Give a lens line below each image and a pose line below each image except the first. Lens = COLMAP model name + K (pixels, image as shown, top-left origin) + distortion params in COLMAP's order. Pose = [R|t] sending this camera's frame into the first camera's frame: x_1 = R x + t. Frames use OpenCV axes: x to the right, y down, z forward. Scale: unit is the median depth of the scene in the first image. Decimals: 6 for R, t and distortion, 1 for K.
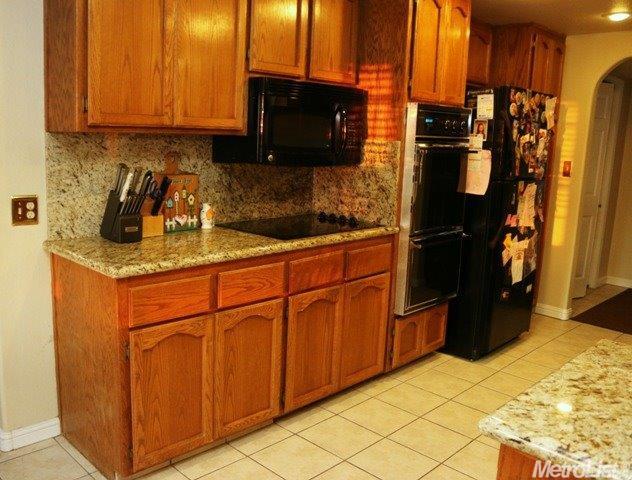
lens RADIAL K [[576.1, 0, 314.9], [0, 576.1, 242.5], [0, 0, 1]] dist [-0.121914, 0.000000]
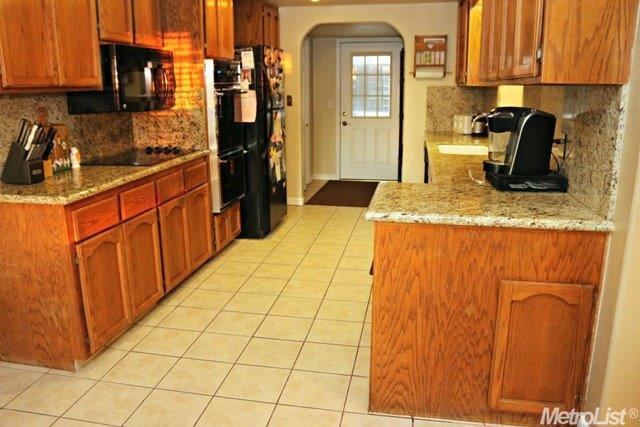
lens RADIAL K [[539.6, 0, 320.9], [0, 539.6, 209.5], [0, 0, 1]] dist [-0.062356, 0.034180]
pose [[0.816215, -0.178192, 0.549583, -0.393248], [0.150190, 0.983987, 0.095984, 0.032568], [-0.557886, 0.004198, 0.829907, -0.250061]]
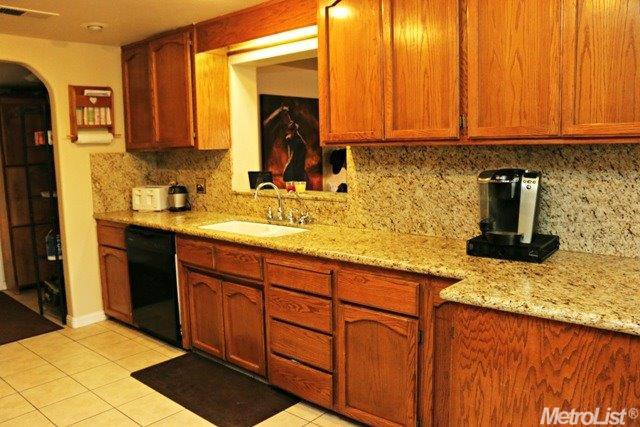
lens RADIAL K [[539.6, 0, 319.7], [0, 539.6, 213.4], [0, 0, 1]] dist [-0.062356, 0.034180]
pose [[-0.038798, -0.177898, 0.983284, -0.387233], [0.217766, 0.958868, 0.182073, -0.167779], [-0.975230, 0.221189, 0.001538, 0.737599]]
